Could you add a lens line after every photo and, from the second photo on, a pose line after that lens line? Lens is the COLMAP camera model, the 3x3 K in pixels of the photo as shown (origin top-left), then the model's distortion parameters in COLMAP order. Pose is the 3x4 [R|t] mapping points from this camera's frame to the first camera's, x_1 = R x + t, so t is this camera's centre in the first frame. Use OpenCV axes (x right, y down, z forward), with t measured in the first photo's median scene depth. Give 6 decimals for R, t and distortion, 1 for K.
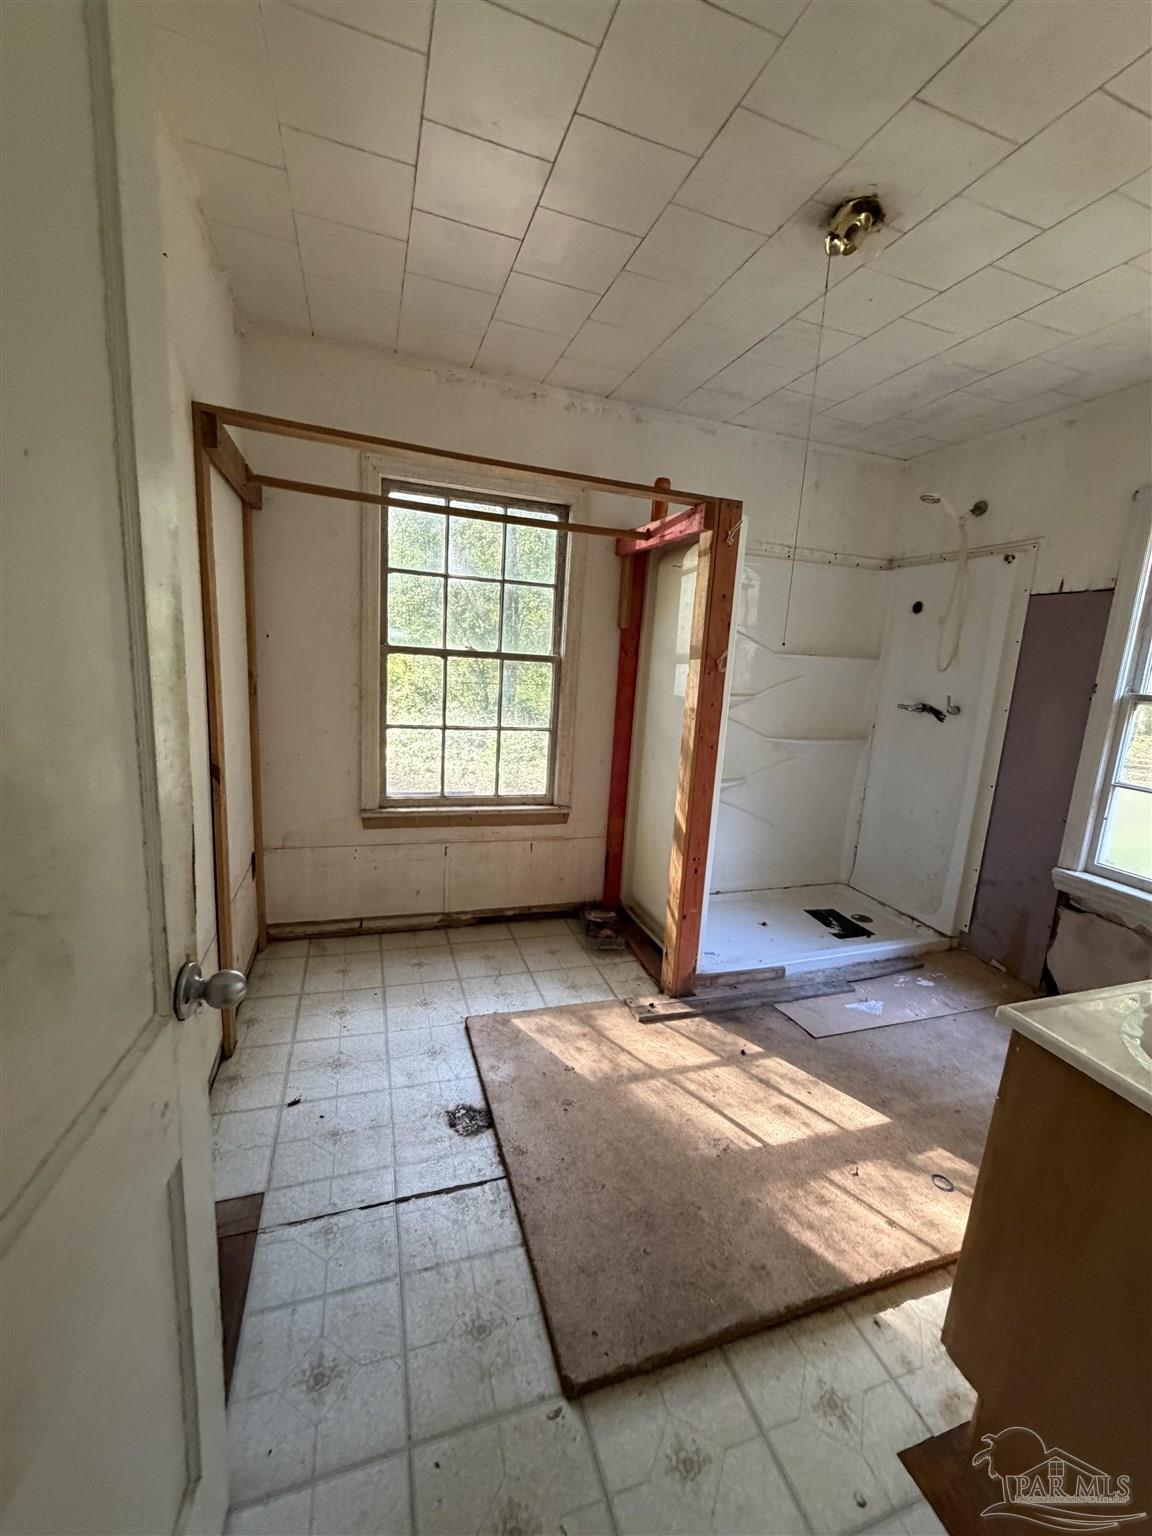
lens RADIAL K [[613.8, 0, 575.0], [0, 613.8, 762.7], [0, 0, 1]] dist [0.000339, -0.000040]
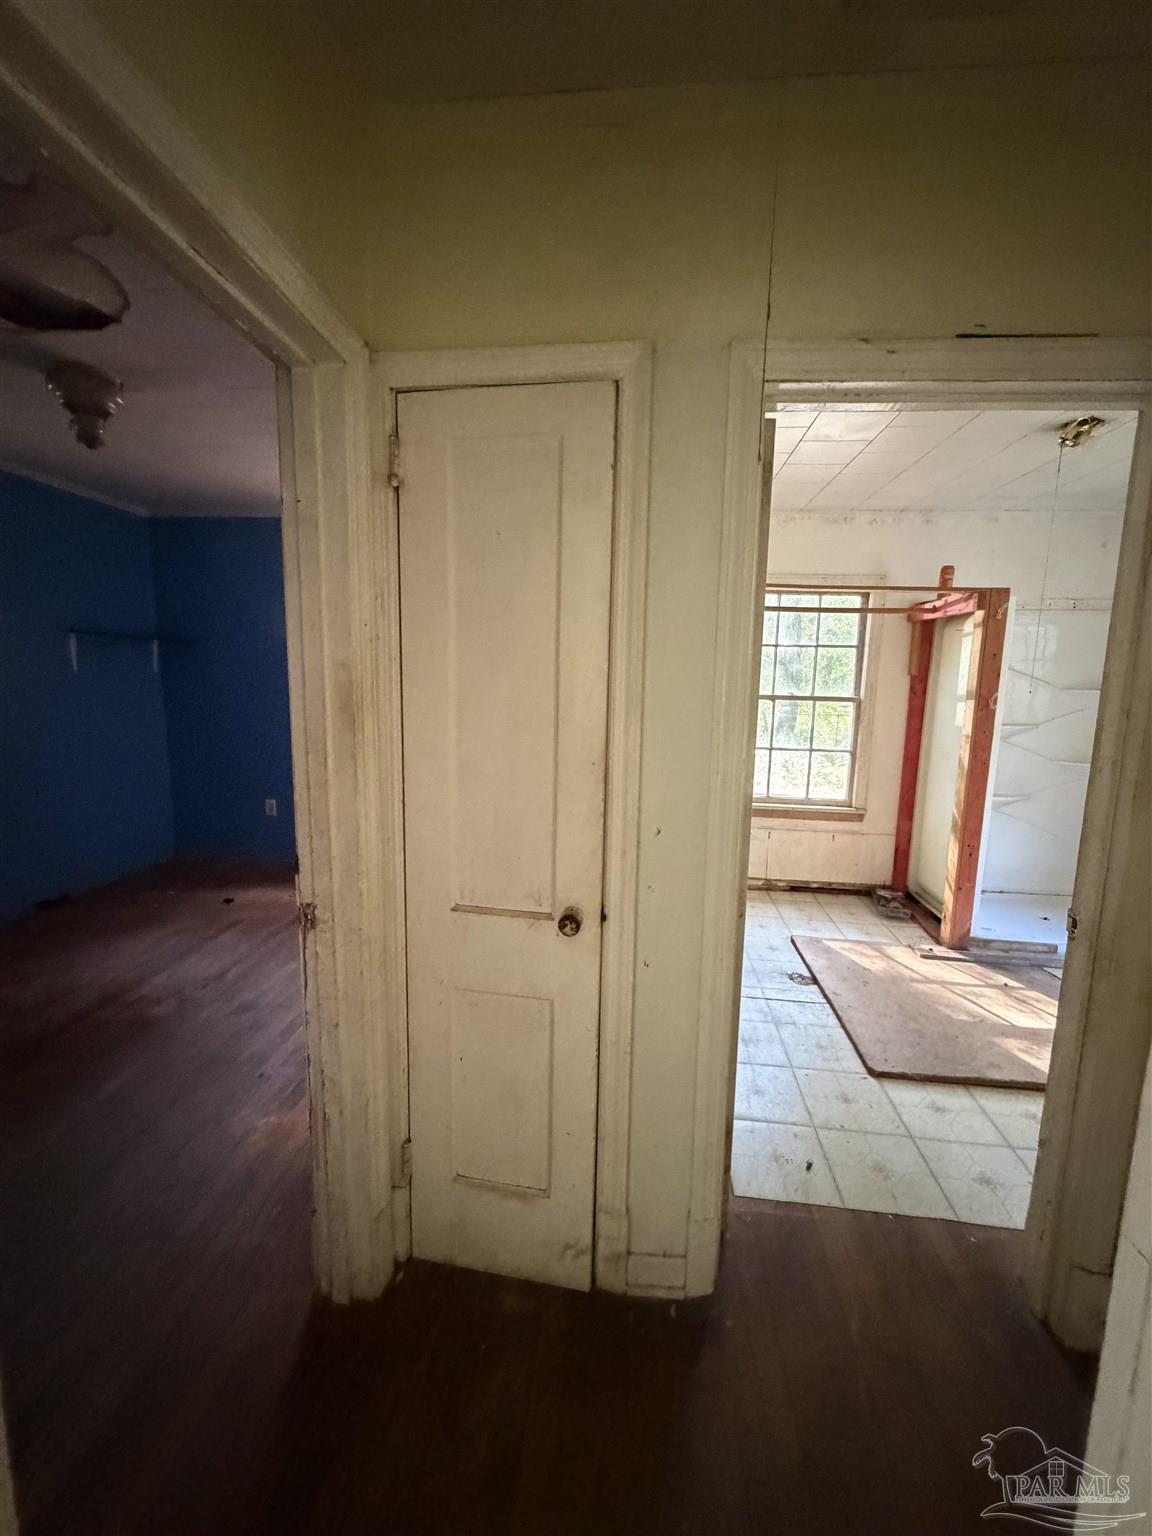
lens RADIAL K [[613.8, 0, 575.0], [0, 613.8, 762.7], [0, 0, 1]] dist [0.000339, -0.000040]
pose [[0.908928, 0.018477, -0.416543, -0.033406], [-0.038194, 0.998507, -0.039052, 0.056445], [0.415200, 0.051405, 0.908277, -0.570804]]
